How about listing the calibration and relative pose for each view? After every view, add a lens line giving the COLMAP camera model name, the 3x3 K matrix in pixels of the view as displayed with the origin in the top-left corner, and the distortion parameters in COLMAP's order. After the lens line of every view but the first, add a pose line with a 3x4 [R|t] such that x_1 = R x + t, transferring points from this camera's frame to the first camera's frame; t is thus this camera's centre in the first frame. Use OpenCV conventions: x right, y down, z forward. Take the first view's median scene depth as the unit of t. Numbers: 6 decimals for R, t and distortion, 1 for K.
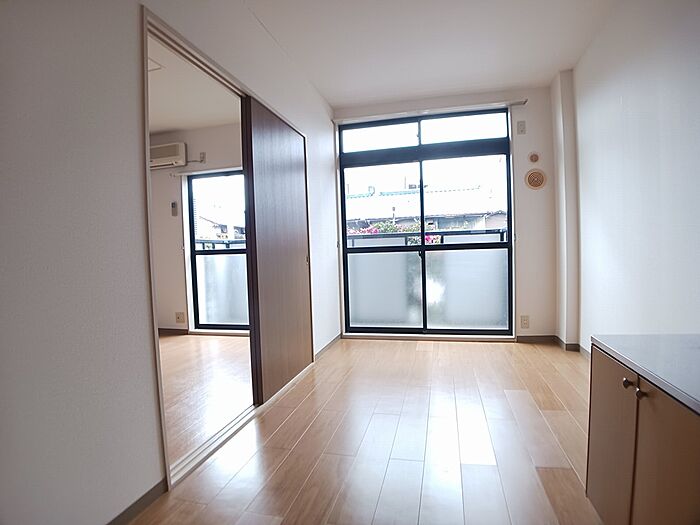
lens RADIAL K [[393.2, 0, 349.1], [0, 393.2, 267.5], [0, 0, 1]] dist [-0.072794, -0.000439]
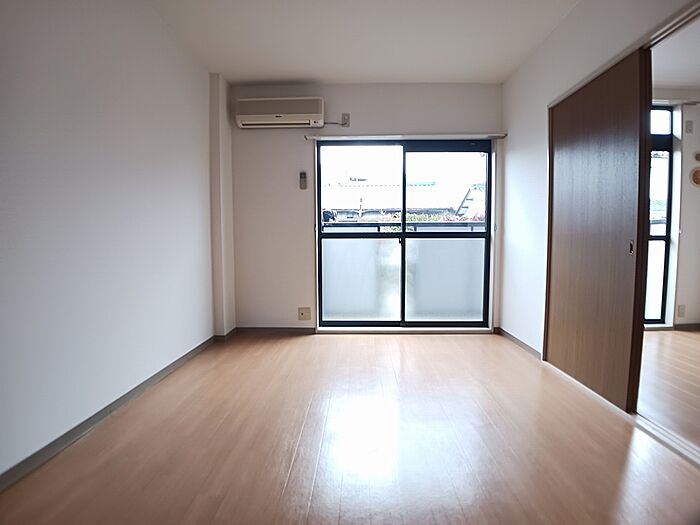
lens RADIAL K [[393.2, 0, 349.1], [0, 393.2, 267.5], [0, 0, 1]] dist [-0.072794, -0.000439]
pose [[0.975222, 0.013313, 0.220826, -0.180808], [-0.017229, 0.999726, 0.015815, 0.005832], [-0.220555, -0.019228, 0.975185, 0.059395]]
